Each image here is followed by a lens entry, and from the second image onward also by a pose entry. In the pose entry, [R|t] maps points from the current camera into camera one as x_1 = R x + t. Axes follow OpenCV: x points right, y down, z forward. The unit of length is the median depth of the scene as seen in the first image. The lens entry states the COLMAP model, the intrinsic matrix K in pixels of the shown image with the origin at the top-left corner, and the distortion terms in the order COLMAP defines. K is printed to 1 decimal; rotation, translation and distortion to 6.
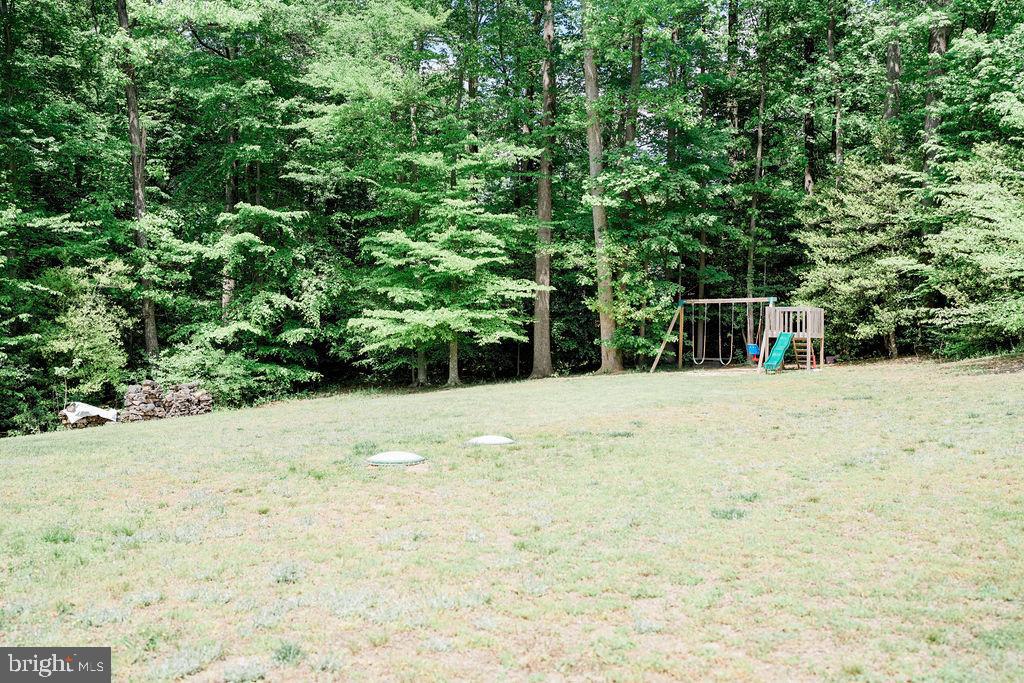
lens RADIAL K [[984.7, 0, 512.0], [0, 984.7, 341.5], [0, 0, 1]] dist [-0.002358, 0.005645]
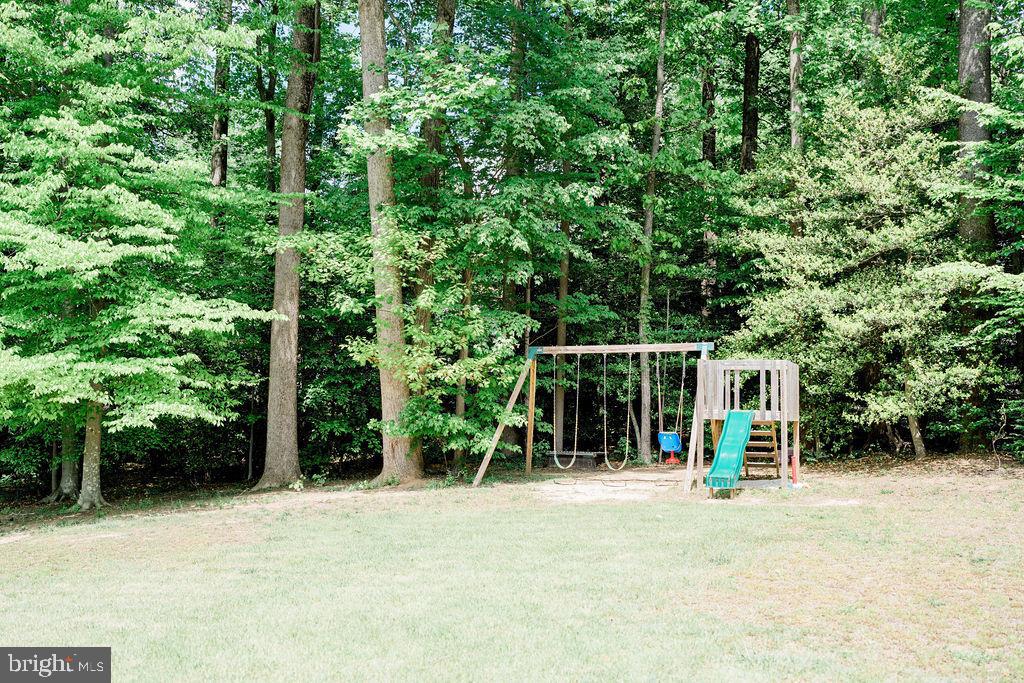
lens RADIAL K [[984.7, 0, 512.0], [0, 984.7, 341.5], [0, 0, 1]] dist [-0.002358, 0.005645]
pose [[0.985458, 0.020475, 0.168680, 0.072941], [-0.007947, 0.997181, -0.074616, -0.005445], [-0.169732, 0.072190, 0.982843, 0.492379]]
